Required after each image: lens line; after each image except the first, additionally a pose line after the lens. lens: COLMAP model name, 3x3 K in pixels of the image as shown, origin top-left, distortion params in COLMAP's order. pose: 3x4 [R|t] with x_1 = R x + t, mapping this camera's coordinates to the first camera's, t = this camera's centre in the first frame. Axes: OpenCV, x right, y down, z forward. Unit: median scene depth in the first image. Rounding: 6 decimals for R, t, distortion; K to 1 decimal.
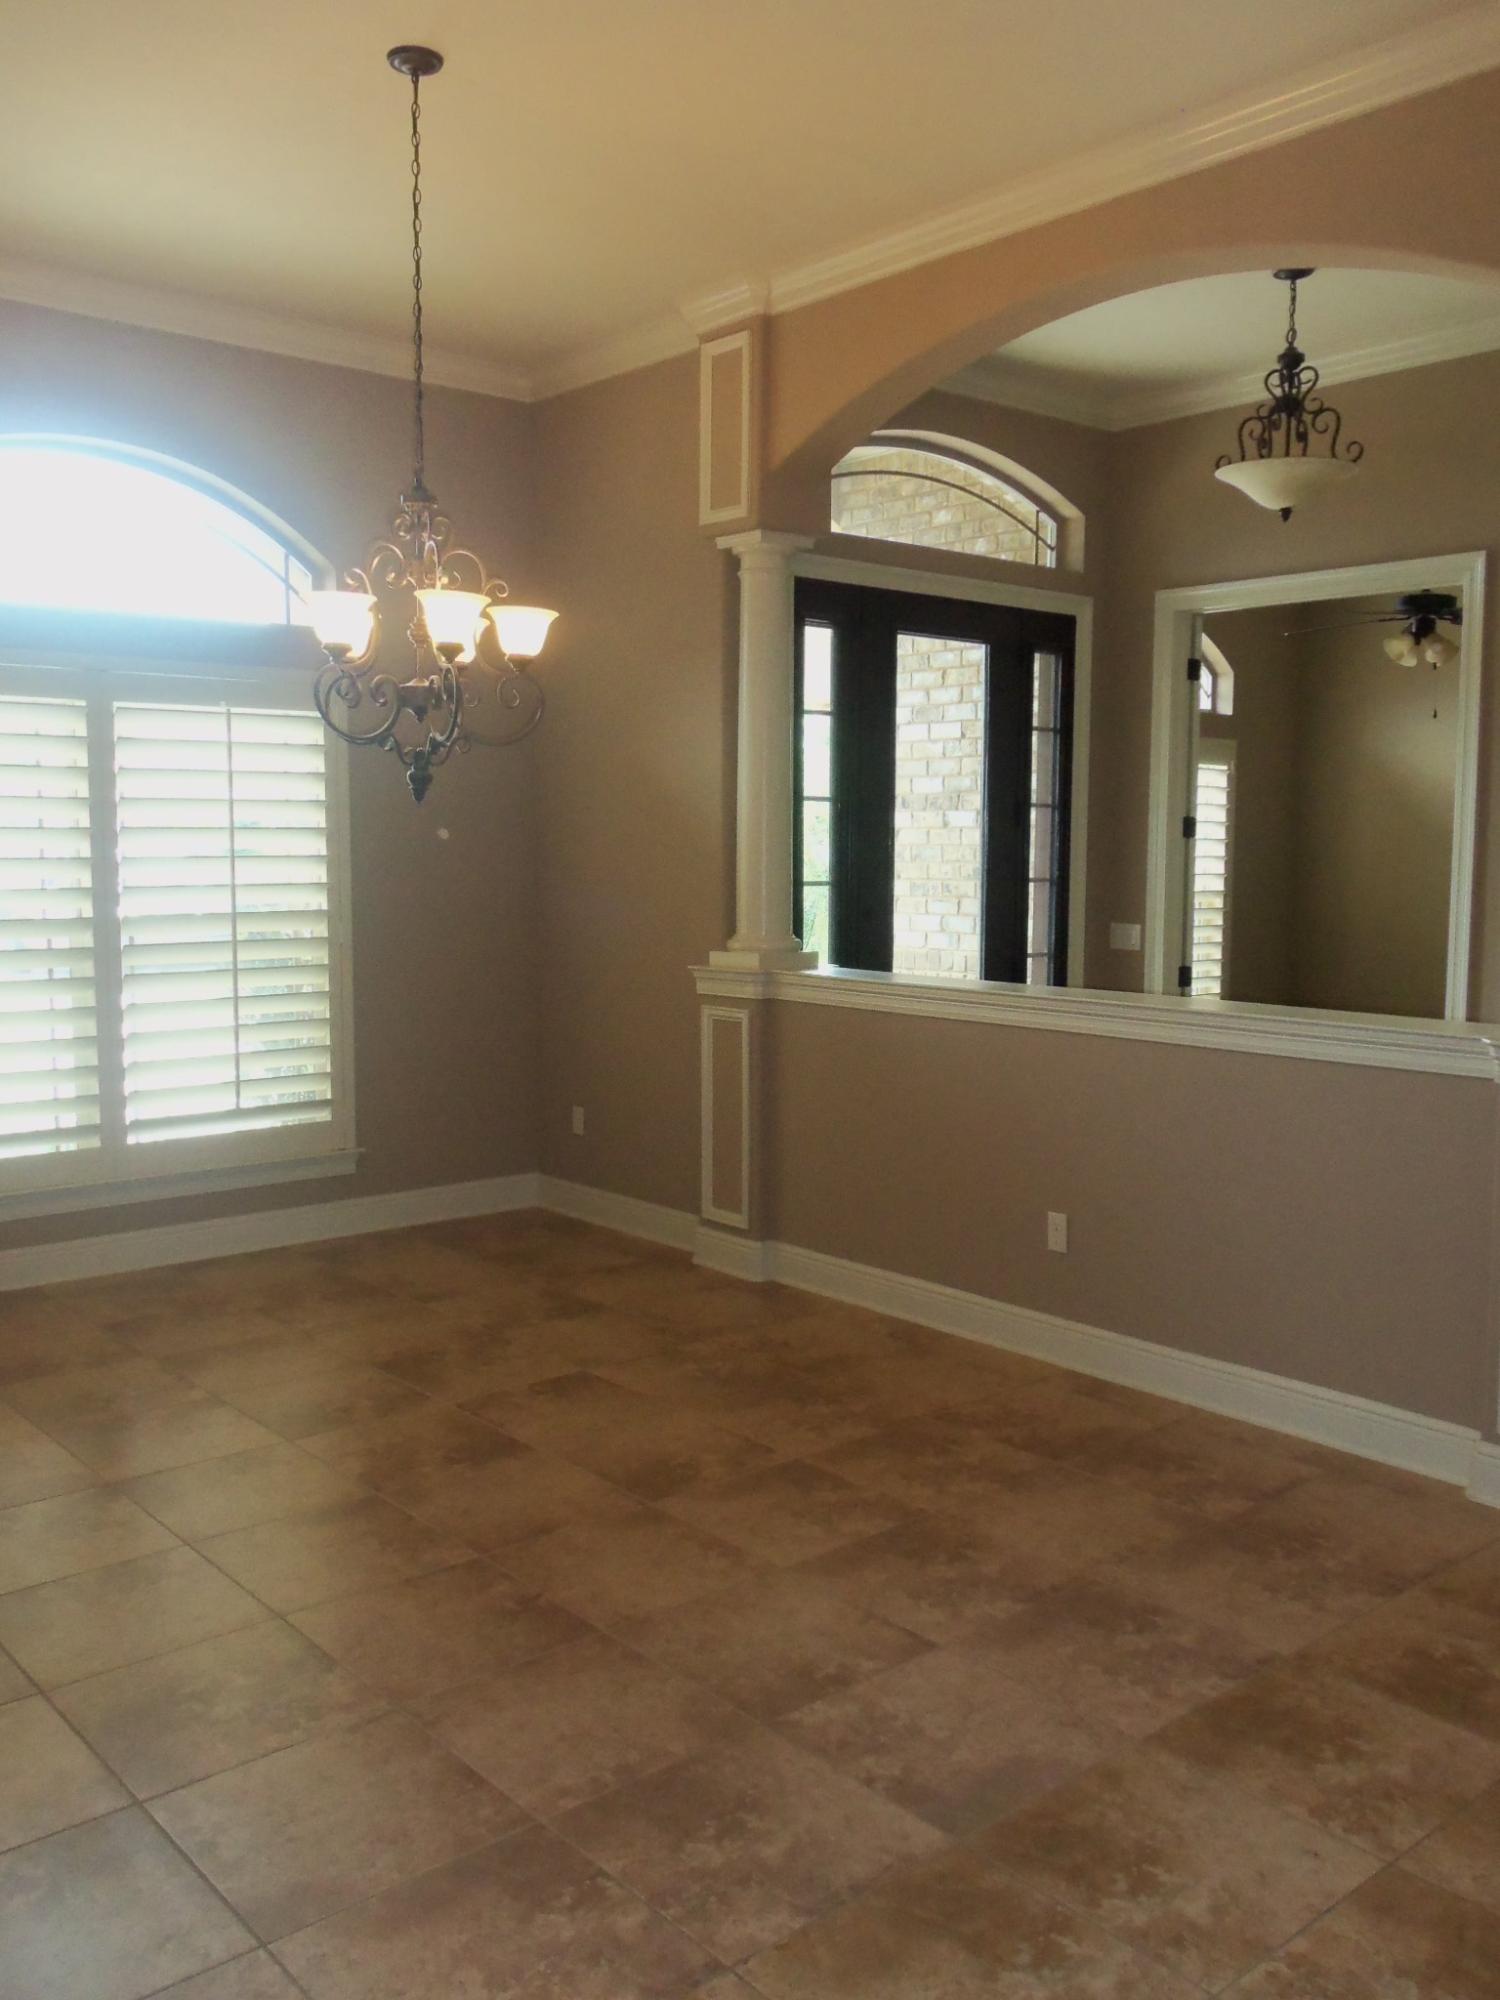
lens RADIAL K [[1690.0, 0, 742.8], [0, 1690.0, 1000.9], [0, 0, 1]] dist [-0.024163, 0.025001]
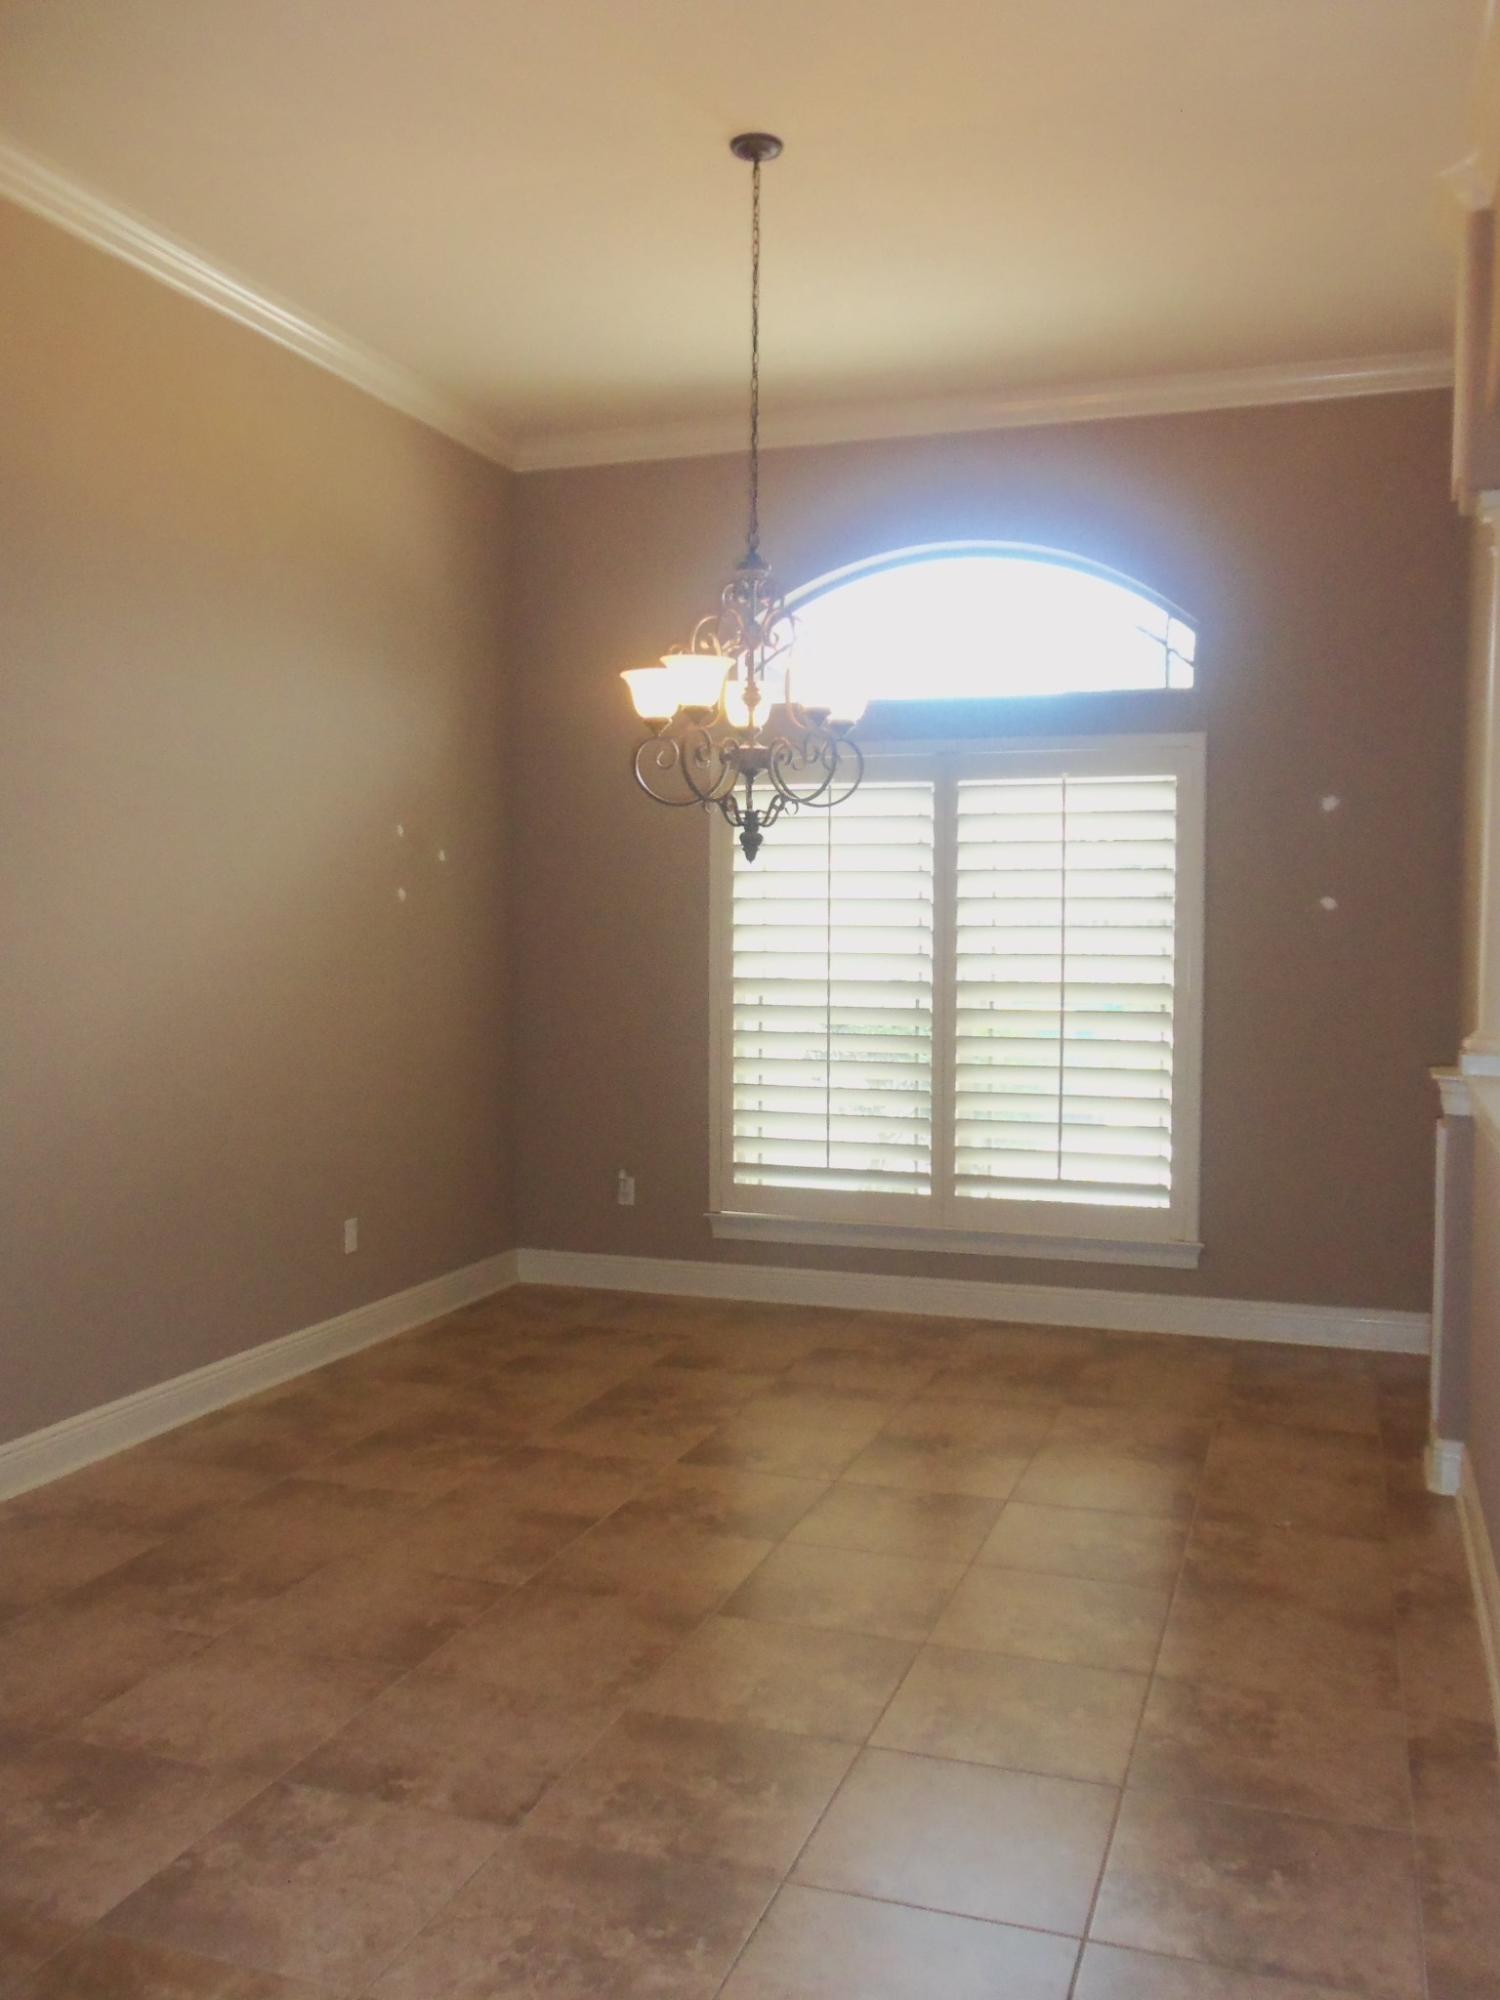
lens RADIAL K [[1690.0, 0, 752.3], [0, 1690.0, 995.2], [0, 0, 1]] dist [-0.024163, 0.025001]
pose [[0.512505, 0.036611, -0.857903, 0.485158], [-0.082687, 0.996552, -0.006869, -0.023176], [0.854694, 0.074458, 0.513765, 0.342440]]
